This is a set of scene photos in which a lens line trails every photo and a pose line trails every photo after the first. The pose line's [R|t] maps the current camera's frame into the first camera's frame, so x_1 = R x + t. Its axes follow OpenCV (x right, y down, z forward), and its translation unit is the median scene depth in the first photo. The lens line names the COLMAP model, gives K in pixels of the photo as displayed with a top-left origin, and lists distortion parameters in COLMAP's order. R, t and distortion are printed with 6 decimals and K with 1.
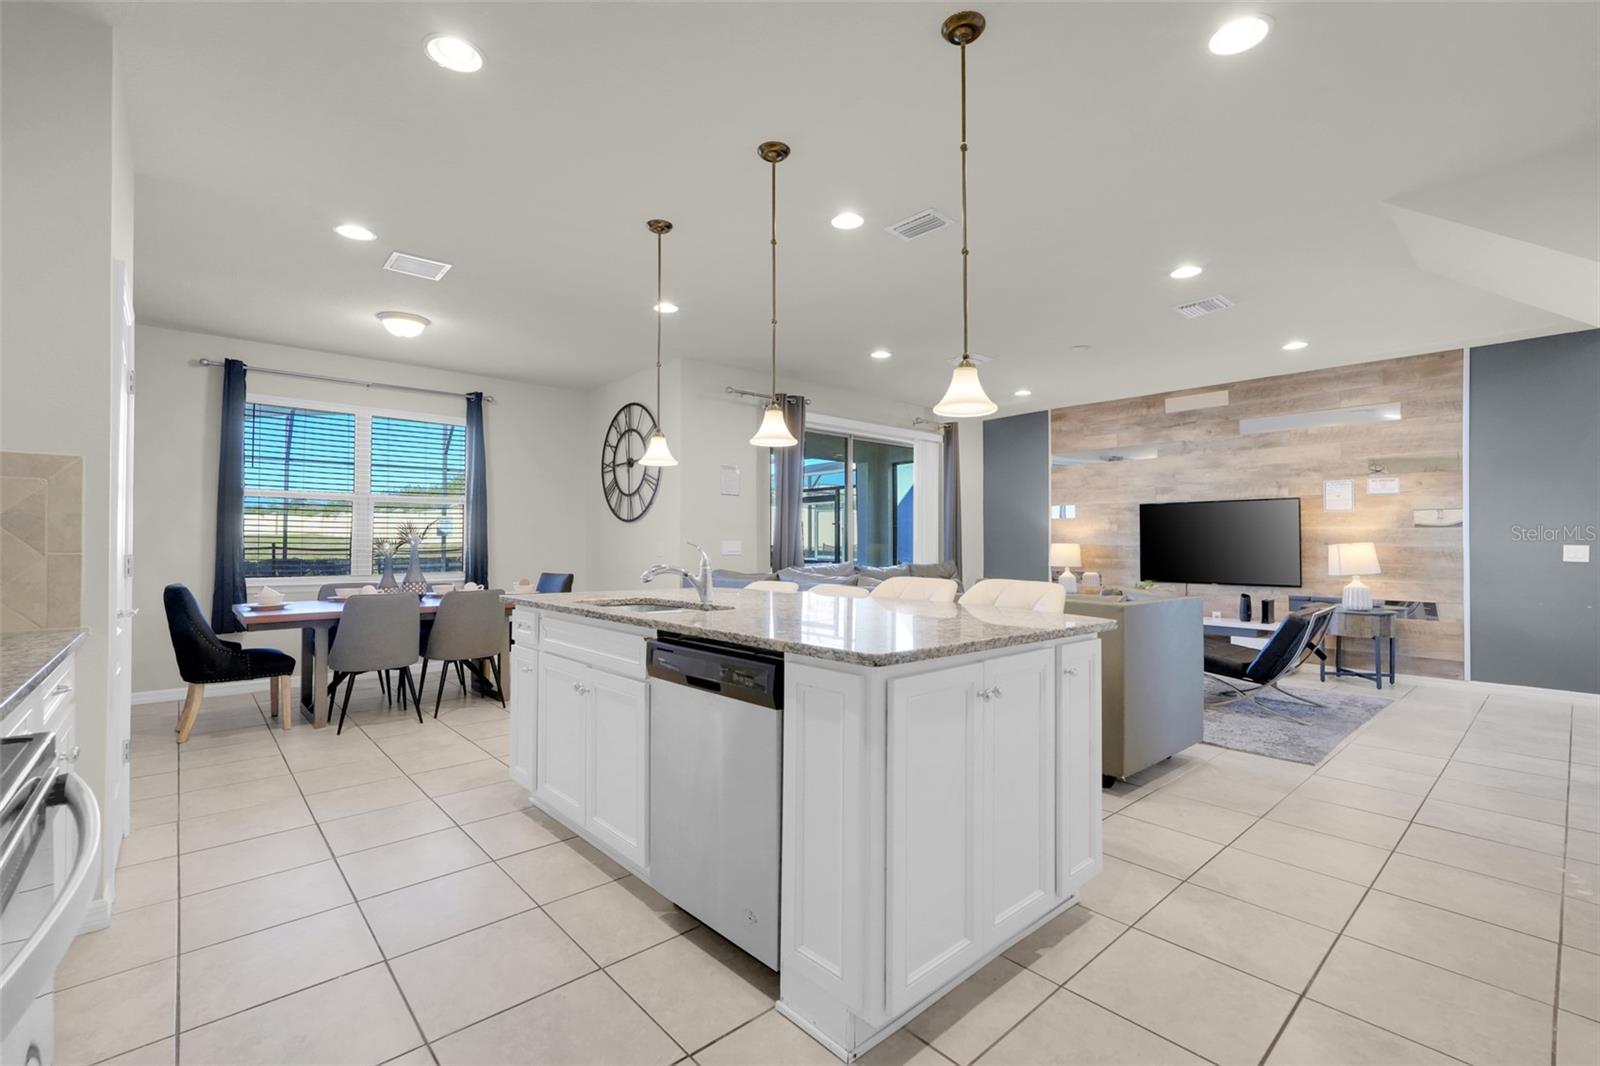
lens RADIAL K [[702.1, 0, 794.6], [0, 702.1, 529.6], [0, 0, 1]] dist [-0.012243, 0.006092]
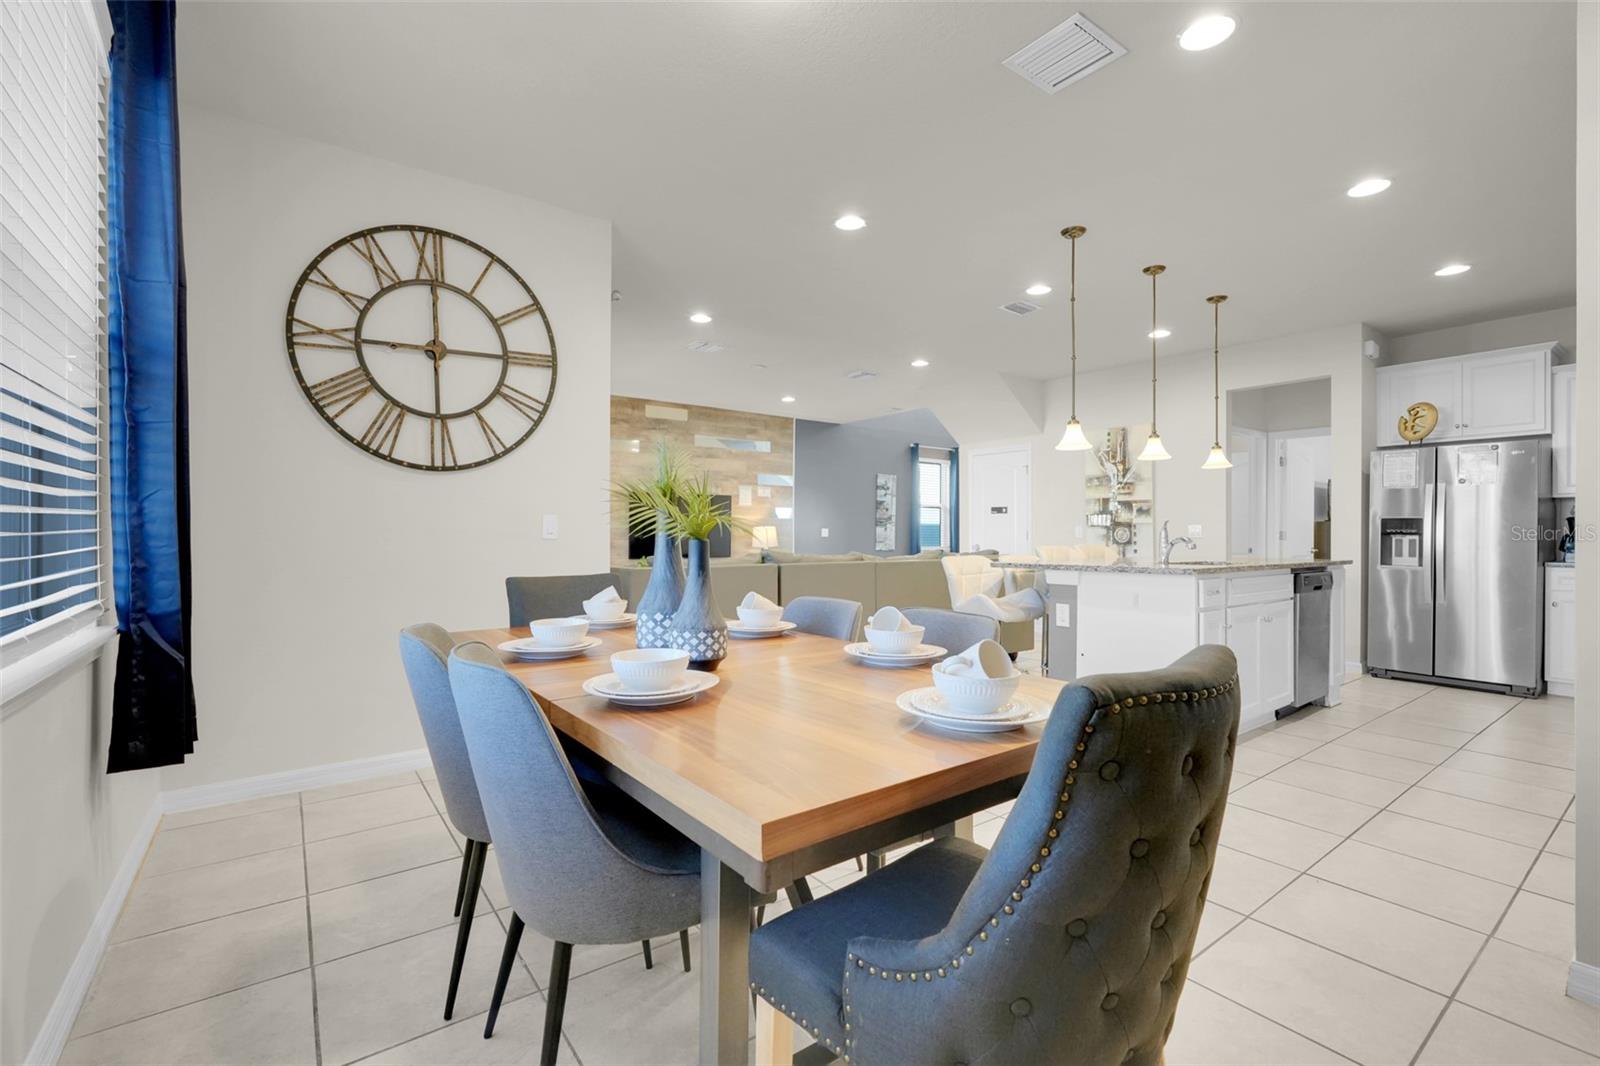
lens RADIAL K [[702.1, 0, 796.0], [0, 702.1, 530.3], [0, 0, 1]] dist [-0.012243, 0.006092]
pose [[0.088106, 0.003737, 0.996104, -0.705581], [-0.020859, 0.999781, -0.001906, 0.025816], [-0.995893, -0.020610, 0.088164, 0.713334]]
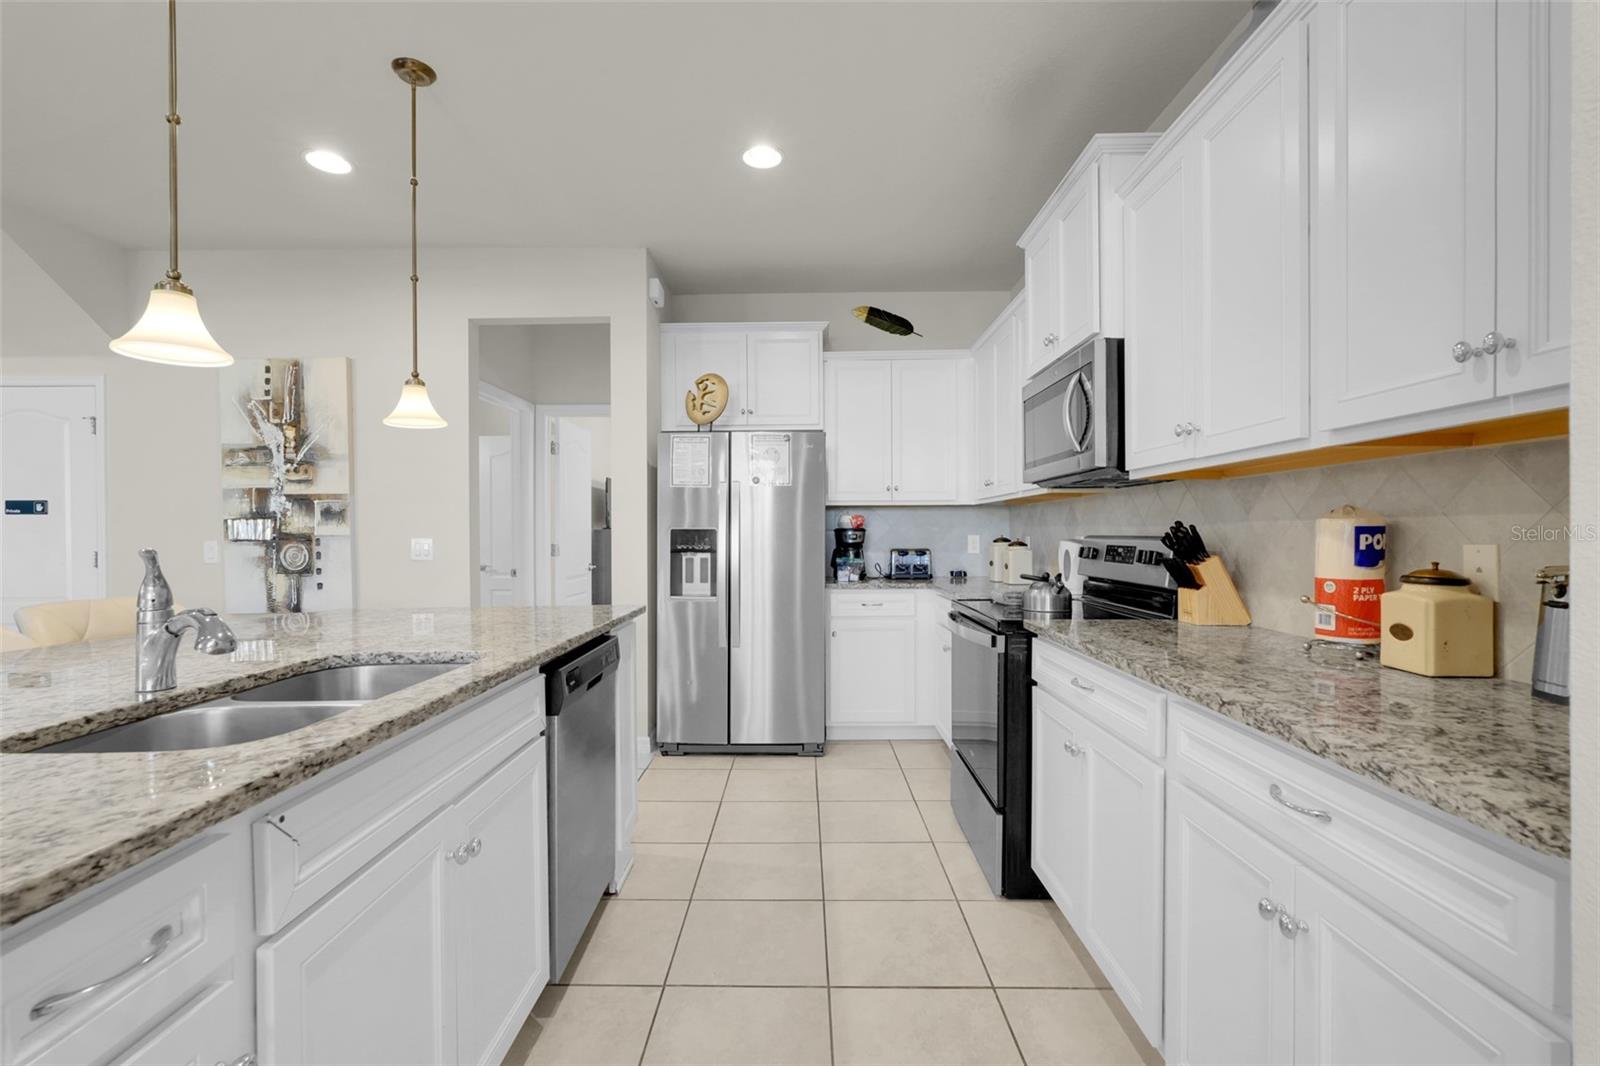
lens RADIAL K [[702.1, 0, 798.6], [0, 702.1, 532.1], [0, 0, 1]] dist [-0.012243, 0.006092]
pose [[-0.740552, 0.004652, 0.671983, -0.303709], [-0.005025, 0.999910, -0.012459, 0.005196], [-0.671981, -0.012603, -0.740462, 0.464202]]
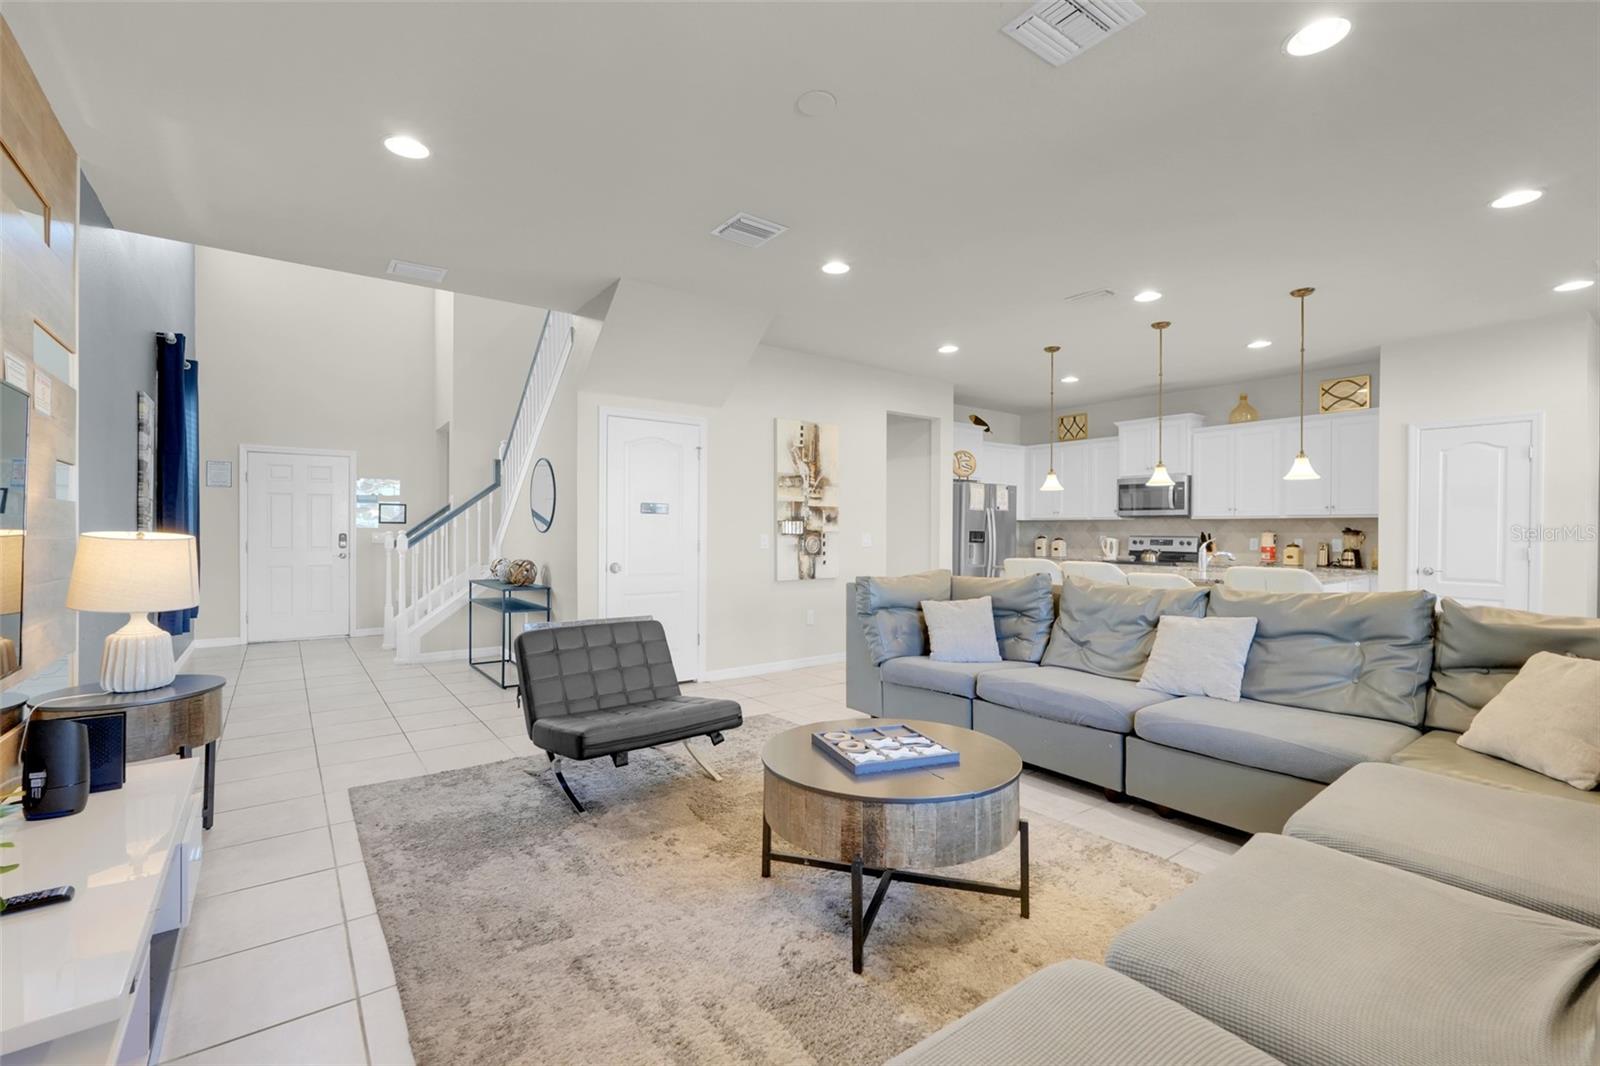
lens RADIAL K [[702.1, 0, 797.3], [0, 702.1, 530.3], [0, 0, 1]] dist [-0.012243, 0.006092]
pose [[-0.996384, -0.007904, 0.084594, 0.329599], [-0.009586, 0.999764, -0.019499, 0.019804], [-0.084420, -0.020239, -0.996225, 1.253770]]
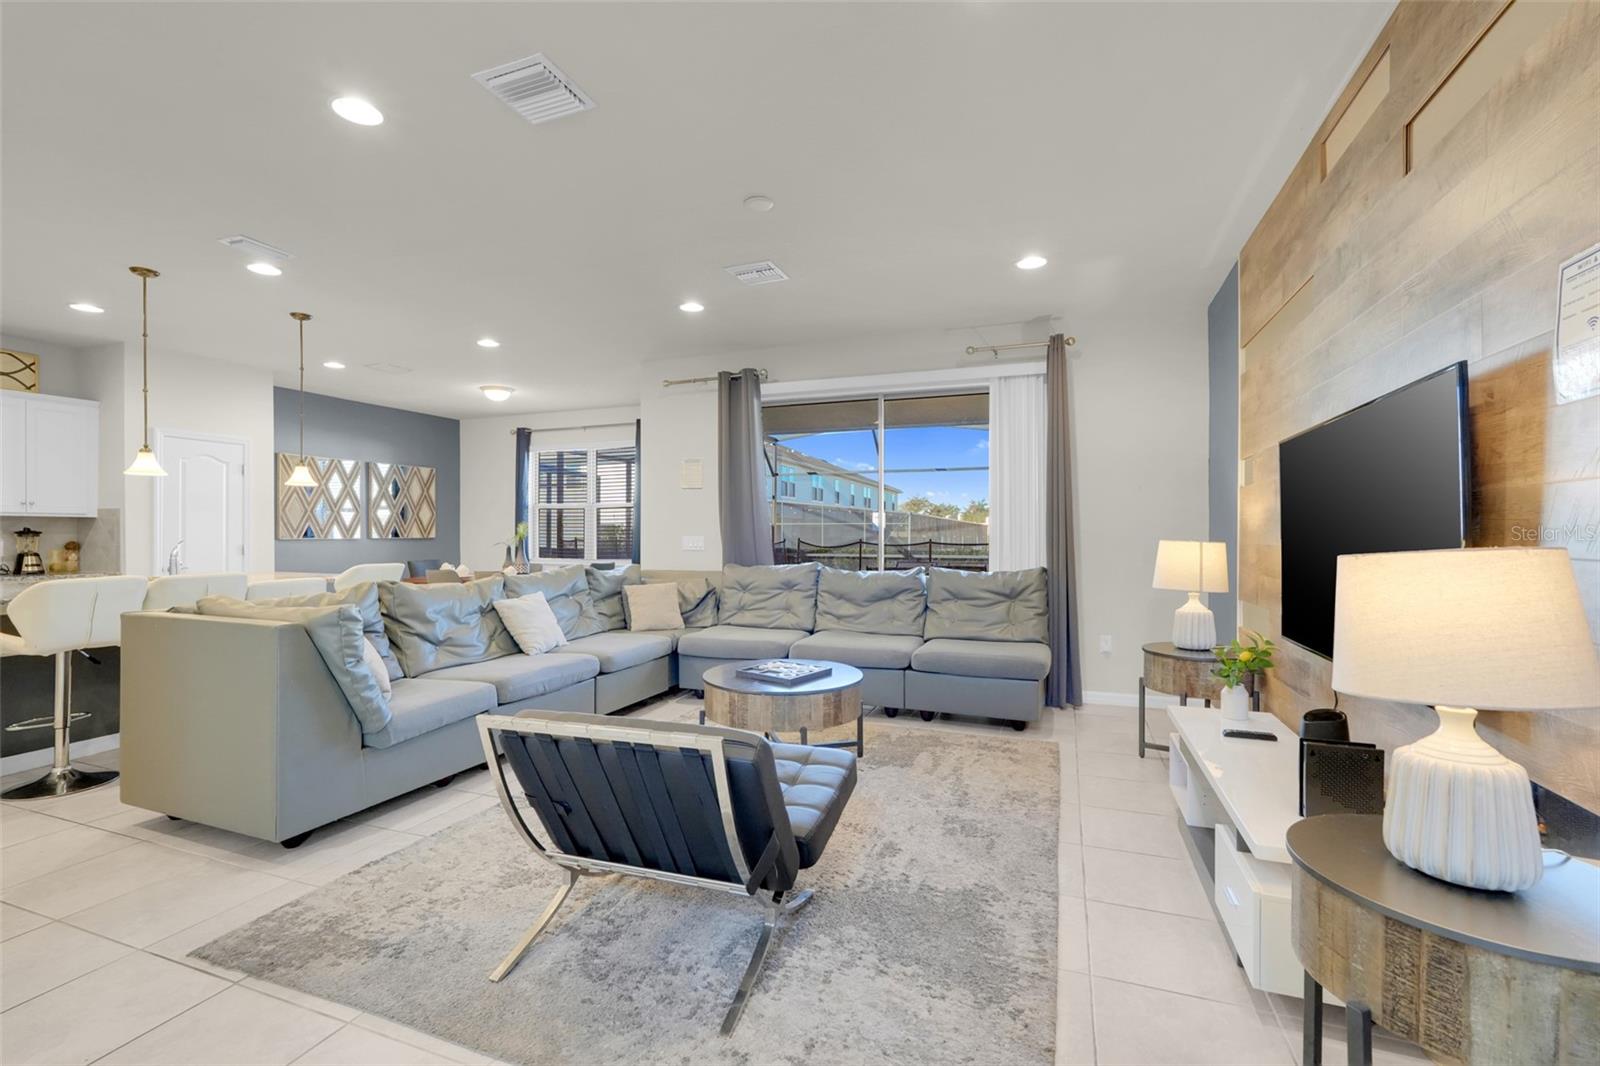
lens RADIAL K [[702.1, 0, 796.8], [0, 702.1, 531.9], [0, 0, 1]] dist [-0.012243, 0.006092]
pose [[0.464545, -0.003542, -0.885543, 0.809694], [0.018483, 0.999813, 0.005697, 0.007164], [0.885357, -0.019014, 0.464523, 0.656176]]
